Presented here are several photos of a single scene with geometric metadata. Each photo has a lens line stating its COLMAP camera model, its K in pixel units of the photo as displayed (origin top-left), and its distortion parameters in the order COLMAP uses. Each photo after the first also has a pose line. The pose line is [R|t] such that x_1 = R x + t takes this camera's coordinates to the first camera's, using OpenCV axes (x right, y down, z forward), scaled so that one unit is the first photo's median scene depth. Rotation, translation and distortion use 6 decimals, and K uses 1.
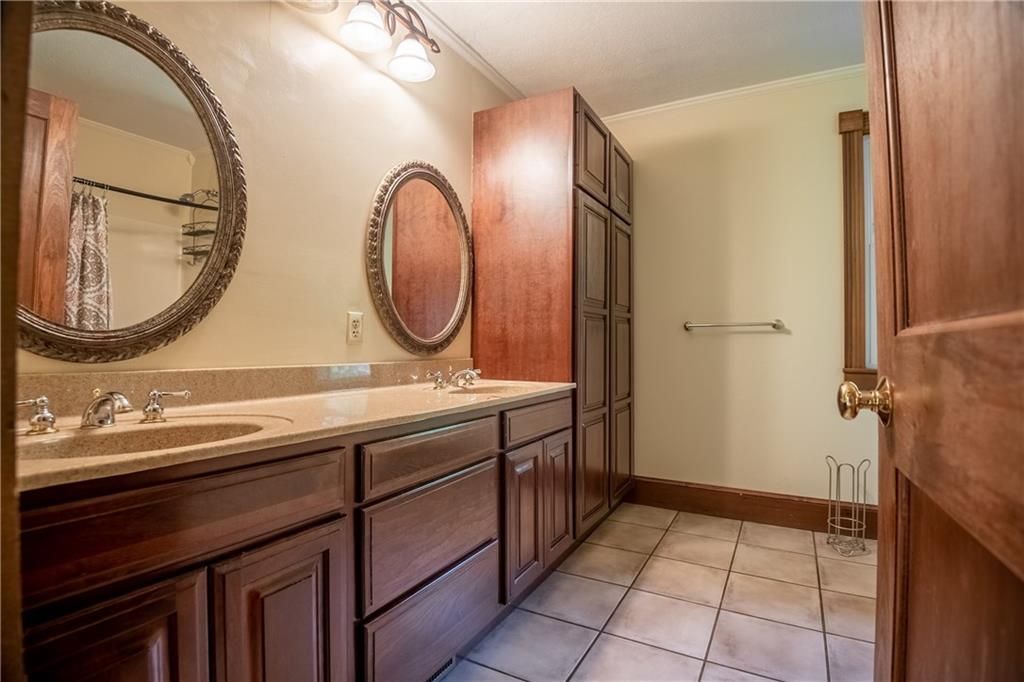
lens RADIAL K [[488.0, 0, 512.0], [0, 488.0, 341.0], [0, 0, 1]] dist [-0.049583, -0.001002]
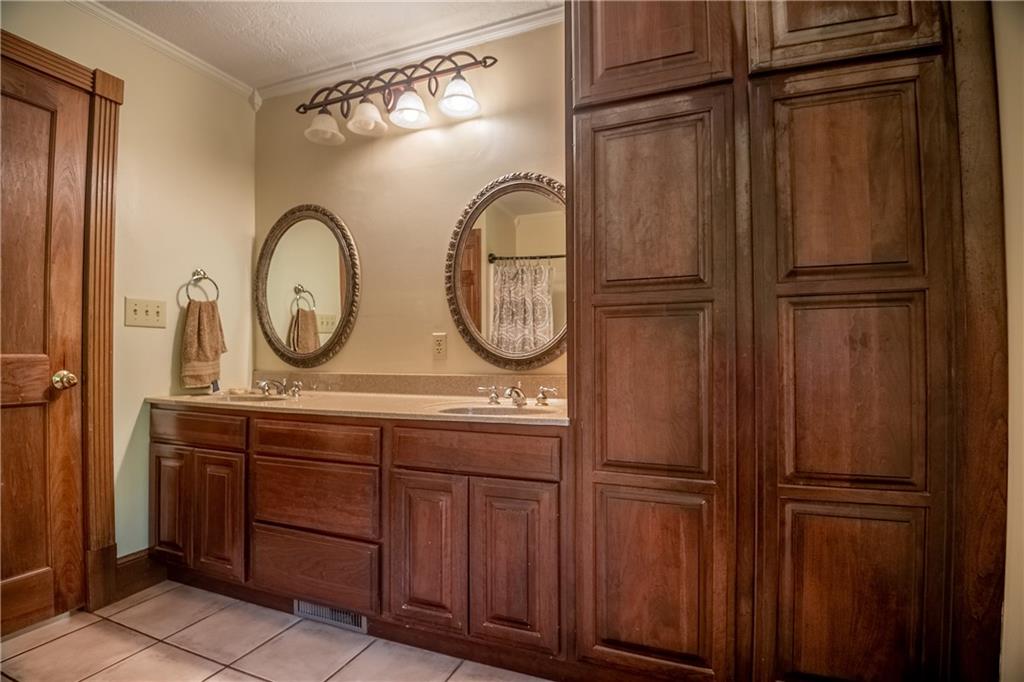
lens RADIAL K [[461.3, 0, 514.3], [0, 461.3, 358.8], [0, 0, 1]] dist [-0.044379, -0.000156]
pose [[0.160355, -0.011730, -0.986990, 0.800595], [0.010755, 0.999891, -0.010136, 0.018282], [0.987001, -0.008989, 0.160463, 0.923111]]
